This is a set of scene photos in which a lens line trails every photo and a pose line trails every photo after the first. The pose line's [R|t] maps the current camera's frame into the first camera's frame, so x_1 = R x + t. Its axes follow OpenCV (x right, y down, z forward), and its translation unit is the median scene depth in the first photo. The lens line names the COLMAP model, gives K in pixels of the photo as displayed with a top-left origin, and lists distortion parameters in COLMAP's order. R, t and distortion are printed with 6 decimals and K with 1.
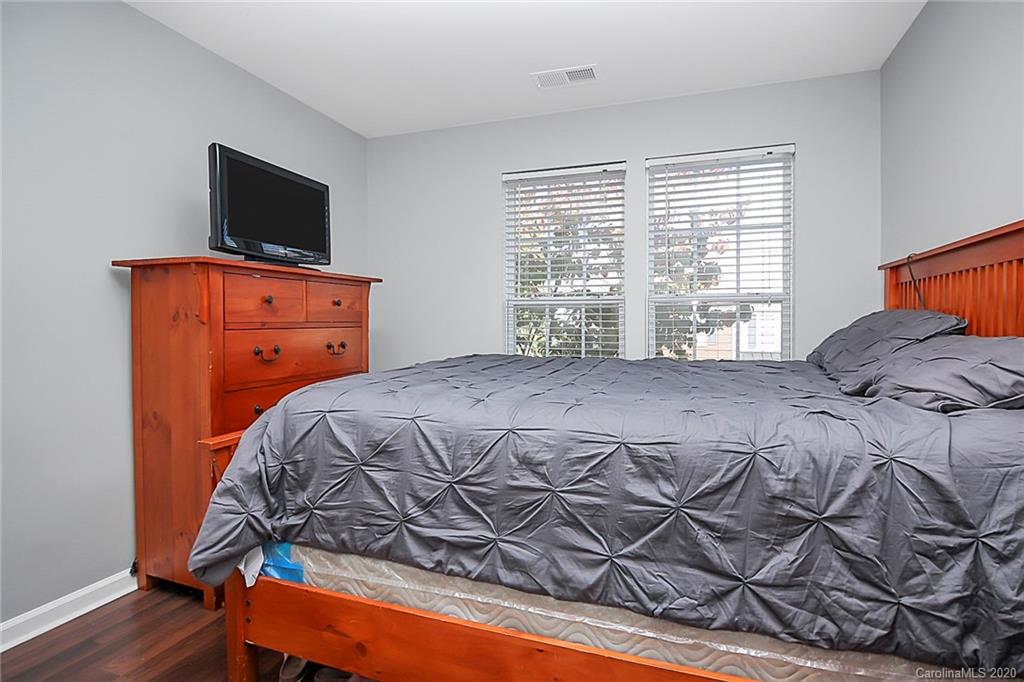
lens RADIAL K [[487.3, 0, 529.9], [0, 487.3, 327.7], [0, 0, 1]] dist [0.003422, -0.013038]
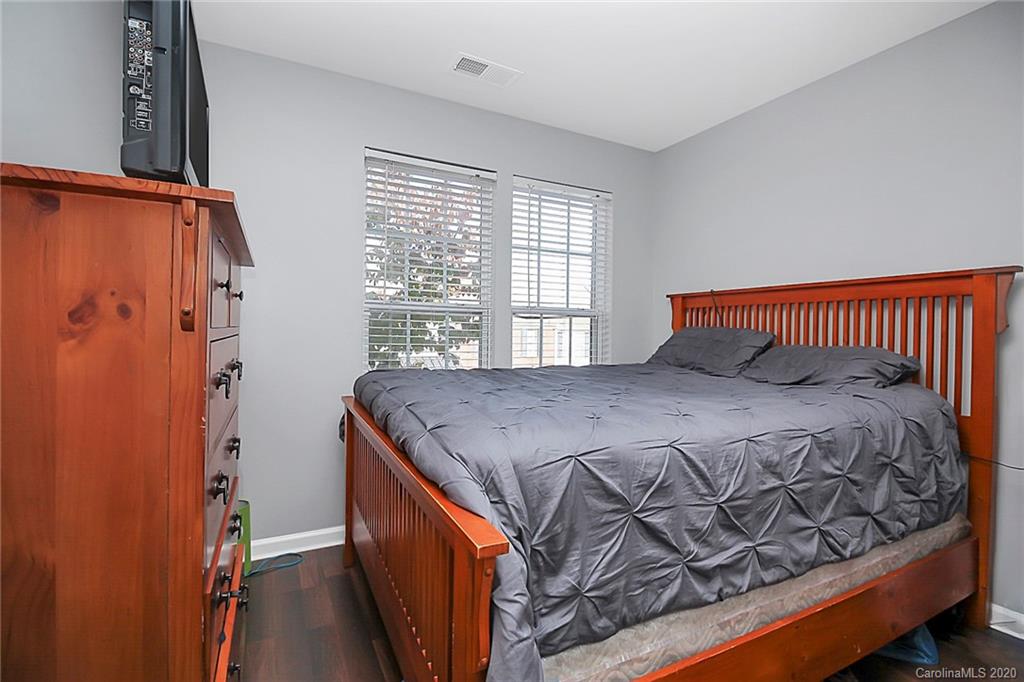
lens RADIAL K [[481.0, 0, 519.5], [0, 481.0, 333.6], [0, 0, 1]] dist [0.001424, -0.012211]
pose [[0.695552, 0.009261, 0.718416, -1.129276], [-0.010852, 0.999938, -0.002384, -0.009684], [-0.718394, -0.006138, 0.695610, 0.634597]]
